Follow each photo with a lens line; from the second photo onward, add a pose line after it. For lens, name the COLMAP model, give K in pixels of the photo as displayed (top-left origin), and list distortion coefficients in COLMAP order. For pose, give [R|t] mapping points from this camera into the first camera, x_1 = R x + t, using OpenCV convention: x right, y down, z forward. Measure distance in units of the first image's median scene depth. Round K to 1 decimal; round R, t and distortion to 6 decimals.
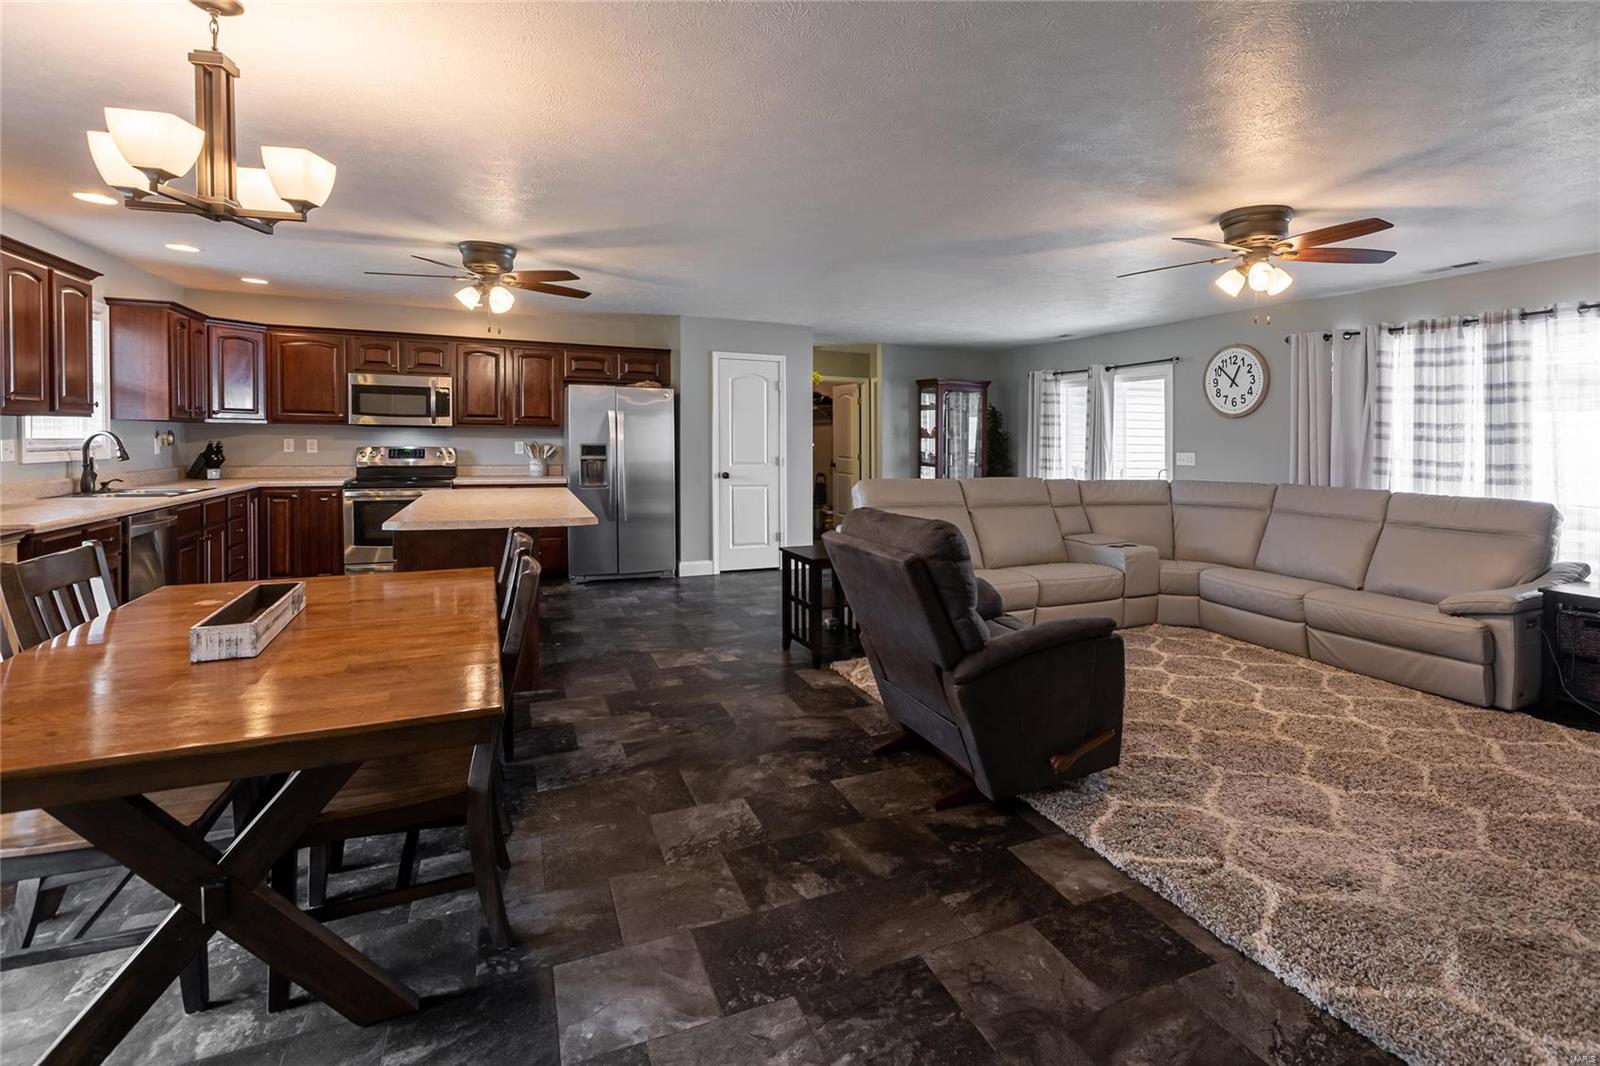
lens RADIAL K [[760.3, 0, 861.7], [0, 760.3, 451.4], [0, 0, 1]] dist [0.002197, -0.000260]
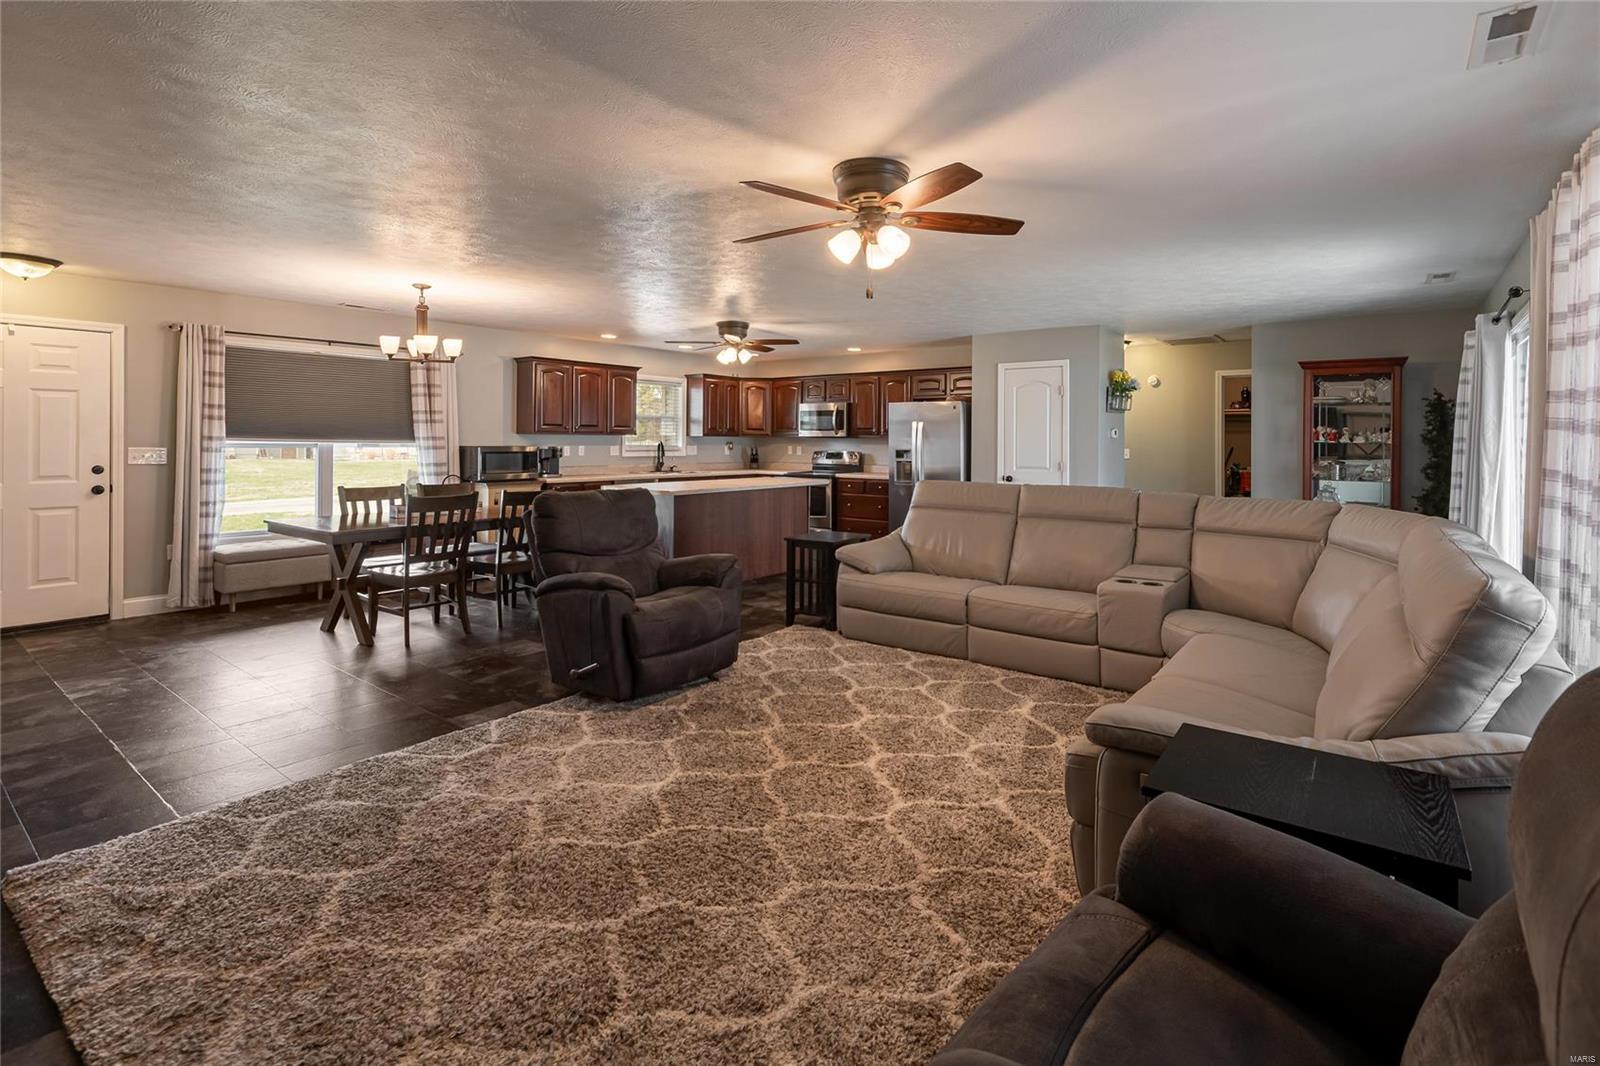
lens RADIAL K [[735.7, 0, 834.7], [0, 735.7, 459.9], [0, 0, 1]] dist [0.002247, -0.000280]
pose [[0.471115, 0.011137, -0.882001, 0.873816], [-0.013773, 0.999891, 0.005270, 0.004540], [0.881964, 0.009665, 0.471218, 0.424577]]
